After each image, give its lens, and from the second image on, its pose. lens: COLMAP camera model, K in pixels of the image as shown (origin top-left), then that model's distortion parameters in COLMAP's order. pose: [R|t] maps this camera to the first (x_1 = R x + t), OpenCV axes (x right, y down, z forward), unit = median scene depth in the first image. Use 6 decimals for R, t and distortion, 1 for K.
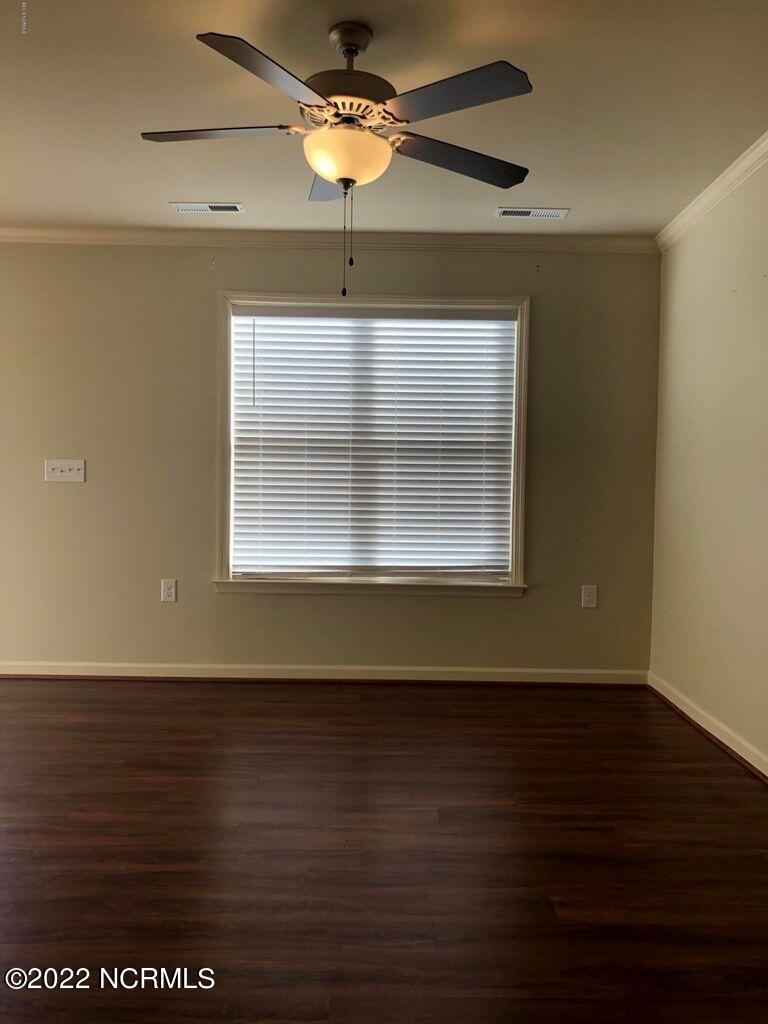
lens RADIAL K [[837.7, 0, 382.8], [0, 837.7, 512.3], [0, 0, 1]] dist [0.037202, -0.037696]
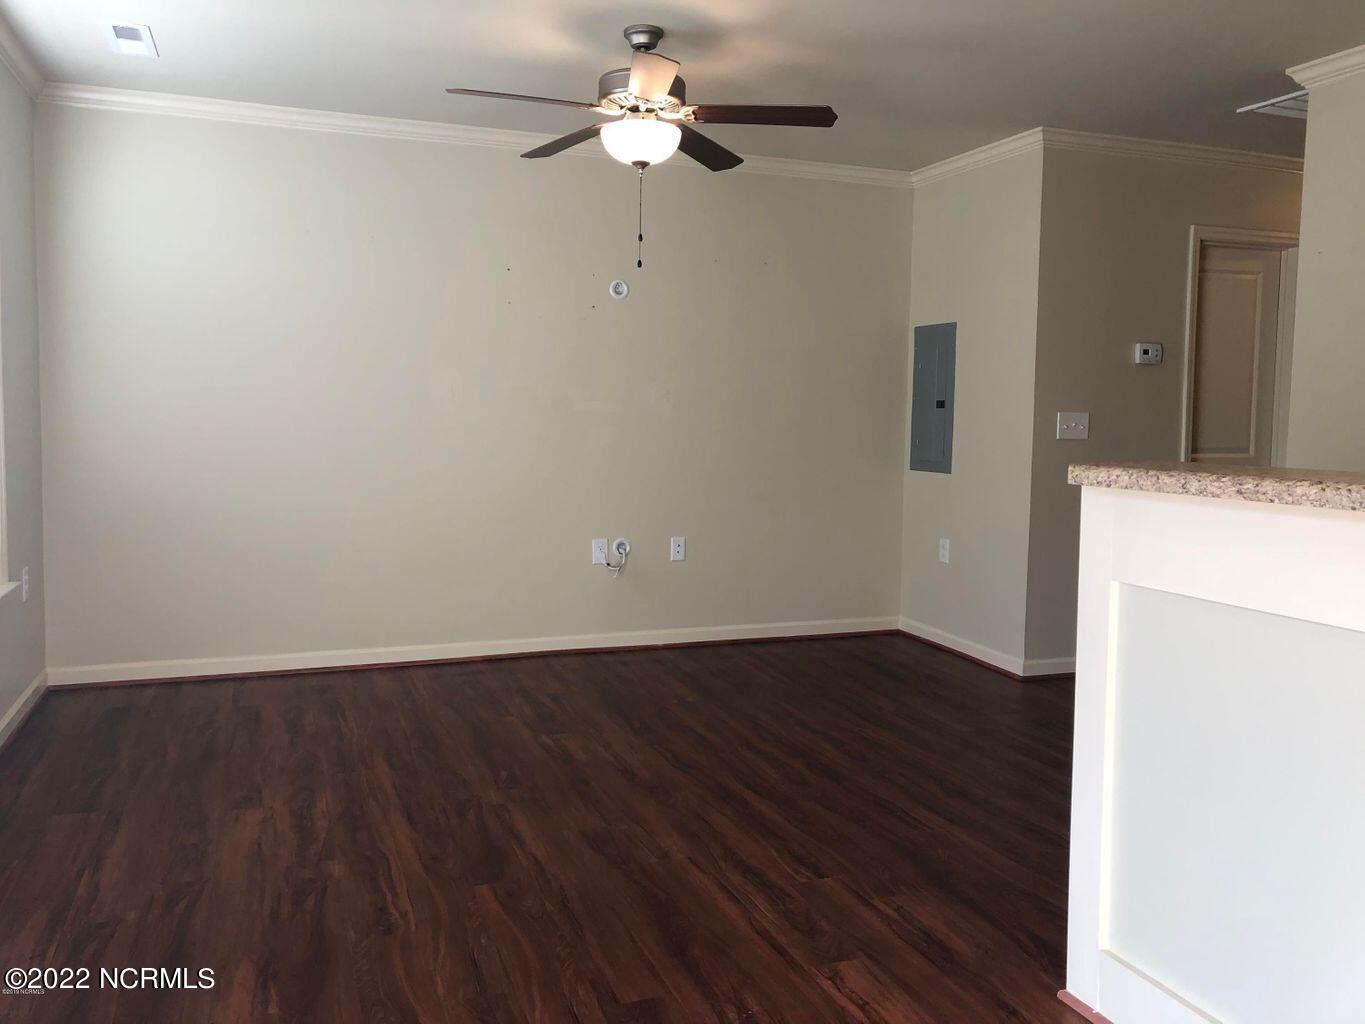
lens RADIAL K [[1116.6, 0, 696.1], [0, 1116.6, 501.1], [0, 0, 1]] dist [0.037202, -0.037696]
pose [[-0.357109, -0.094073, 0.929313, -1.046128], [0.018080, 0.994033, 0.107572, -0.074026], [-0.933888, 0.055217, -0.353278, 1.052777]]
